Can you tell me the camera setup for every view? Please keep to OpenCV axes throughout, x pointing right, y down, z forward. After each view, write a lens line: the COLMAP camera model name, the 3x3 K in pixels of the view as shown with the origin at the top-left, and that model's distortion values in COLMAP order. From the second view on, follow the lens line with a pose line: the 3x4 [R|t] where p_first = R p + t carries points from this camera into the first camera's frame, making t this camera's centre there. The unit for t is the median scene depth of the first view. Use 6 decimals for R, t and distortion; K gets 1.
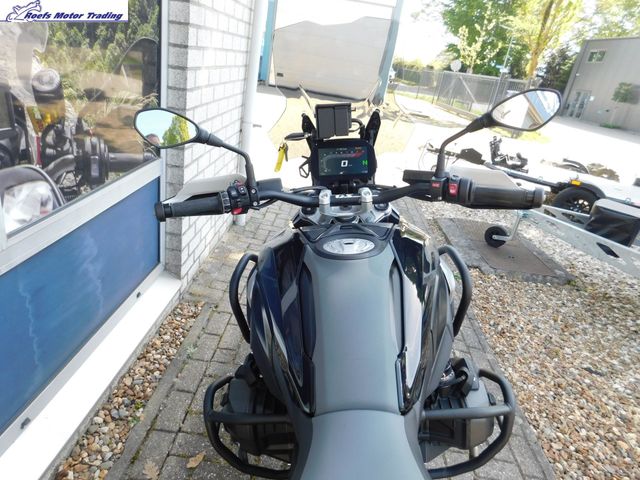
lens RADIAL K [[420.8, 0, 319.6], [0, 420.8, 236.9], [0, 0, 1]] dist [-0.071968, 0.056983]
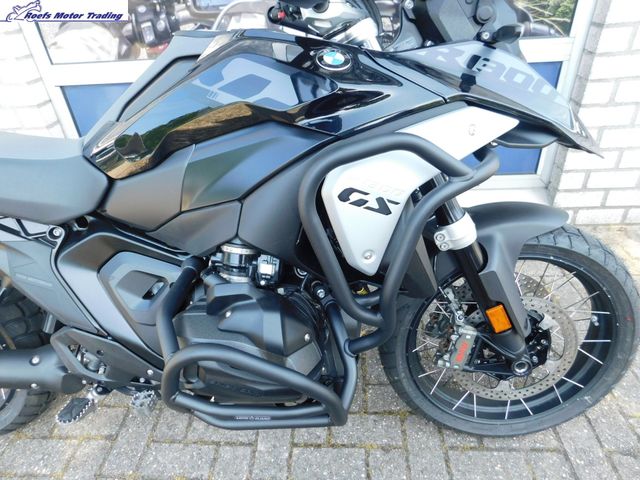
lens RADIAL K [[420.8, 0, 317.5], [0, 420.8, 237.5], [0, 0, 1]] dist [-0.071968, 0.056983]
pose [[-0.014727, 0.423371, -0.905837, 0.485556], [-0.337332, 0.850719, 0.403094, -0.020280], [0.941271, 0.311504, 0.130288, 0.565078]]
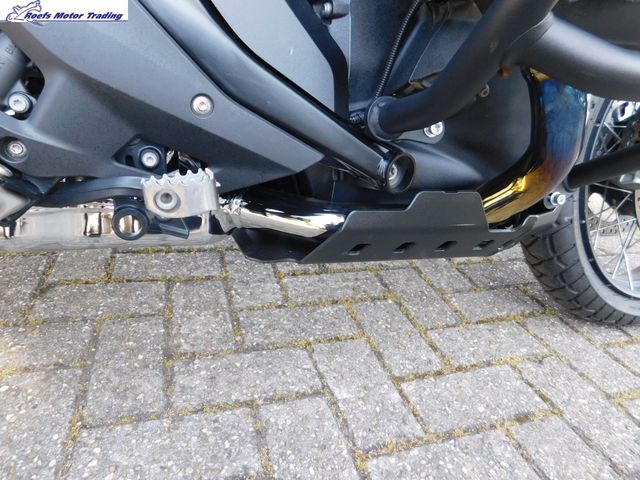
lens RADIAL K [[420.8, 0, 317.4], [0, 420.8, 234.0], [0, 0, 1]] dist [-0.071968, 0.056983]
pose [[0.368740, 0.281976, -0.885732, 0.304152], [-0.425922, 0.898214, 0.108634, 0.364932], [0.826209, 0.337195, 0.451307, 0.476616]]
